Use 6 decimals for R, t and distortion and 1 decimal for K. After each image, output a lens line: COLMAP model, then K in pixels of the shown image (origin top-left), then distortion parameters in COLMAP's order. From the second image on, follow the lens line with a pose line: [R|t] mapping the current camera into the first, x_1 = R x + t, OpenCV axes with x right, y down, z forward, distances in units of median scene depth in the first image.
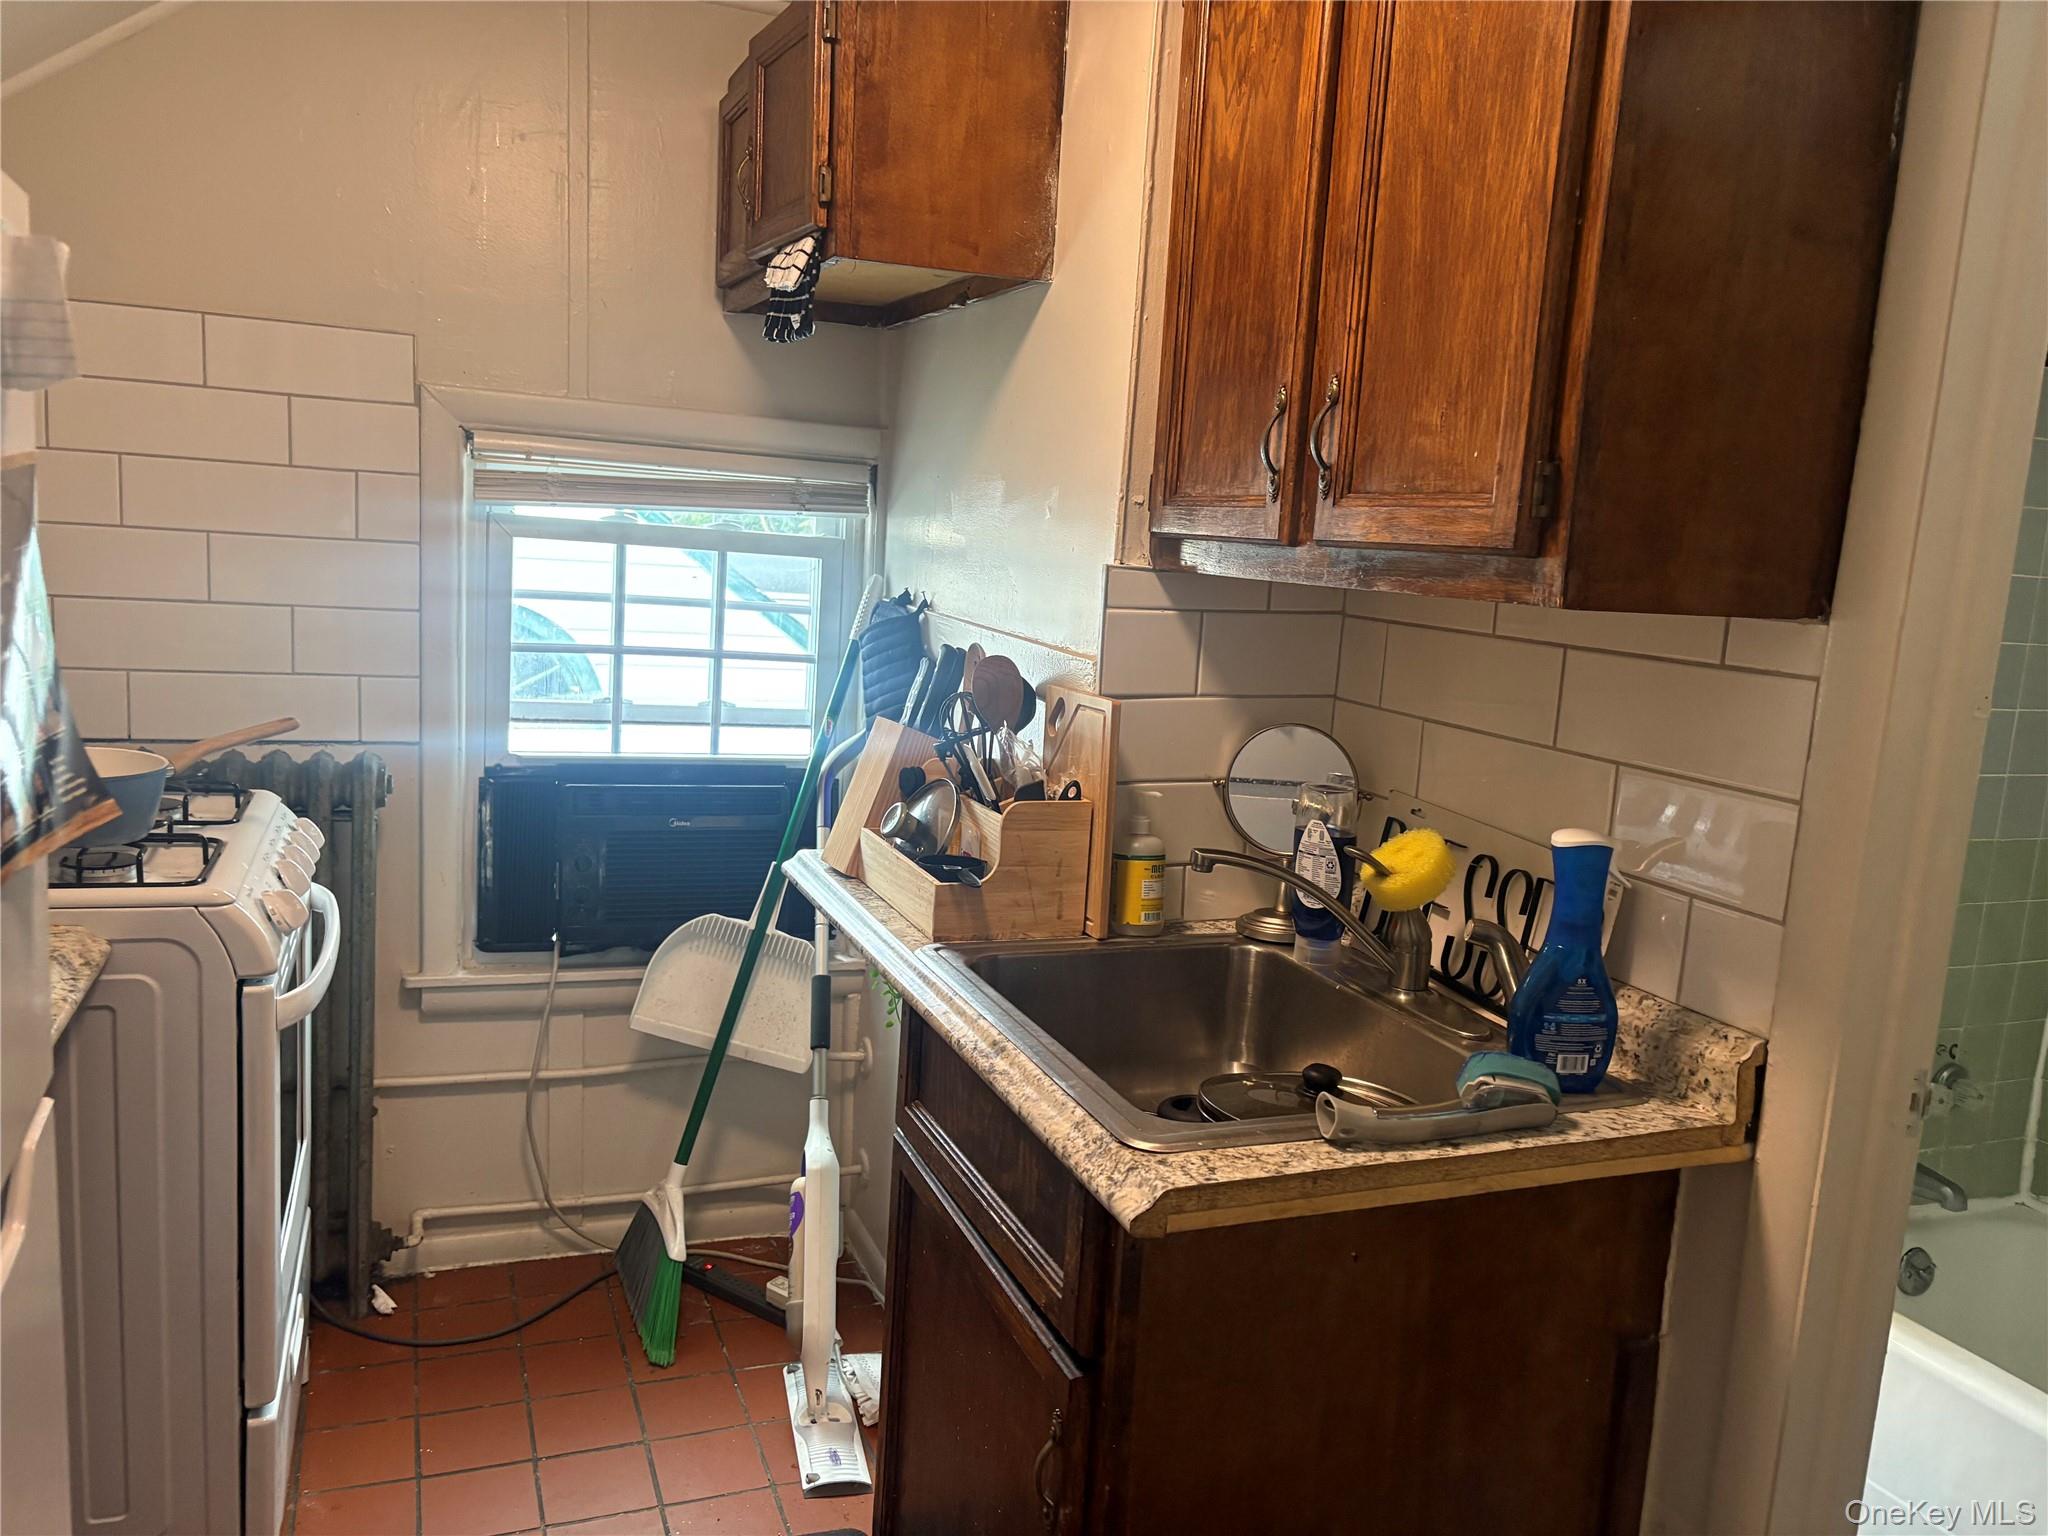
lens RADIAL K [[1537.4, 0, 1021.1], [0, 1537.4, 767.5], [0, 0, 1]] dist [0.011188, 0.003154]
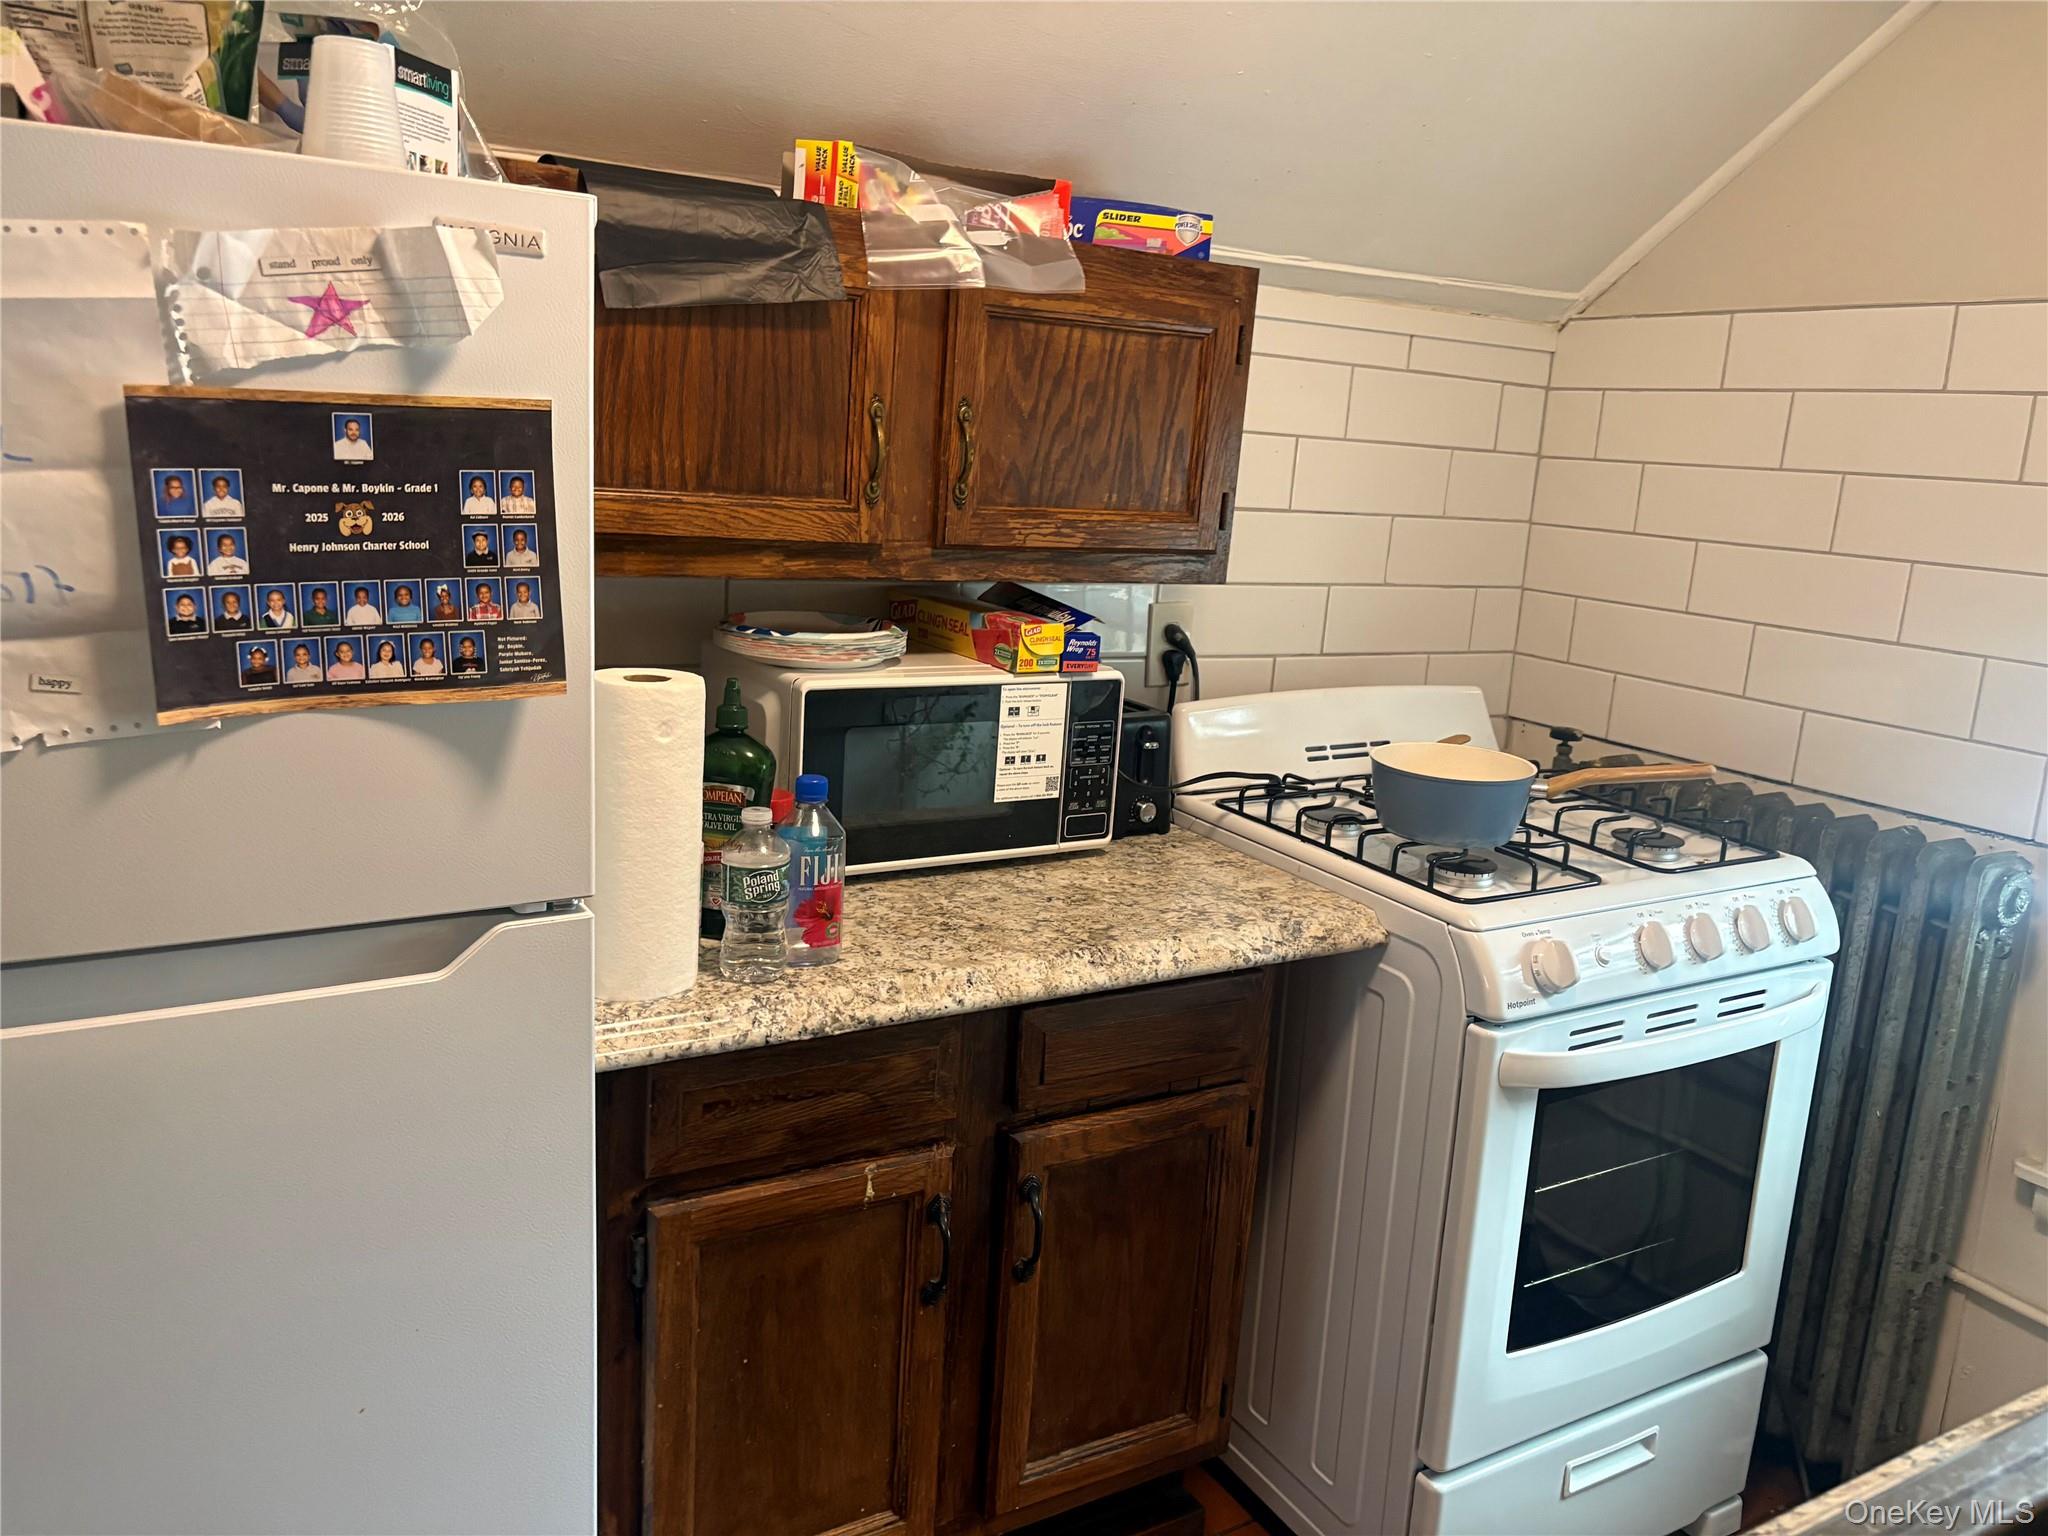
lens RADIAL K [[1537.4, 0, 1020.7], [0, 1537.4, 760.8], [0, 0, 1]] dist [0.011188, 0.003154]
pose [[0.145216, 0.152078, -0.977642, 0.259628], [-0.194590, 0.973207, 0.122485, -0.055745], [0.970076, 0.172452, 0.170918, 0.402149]]
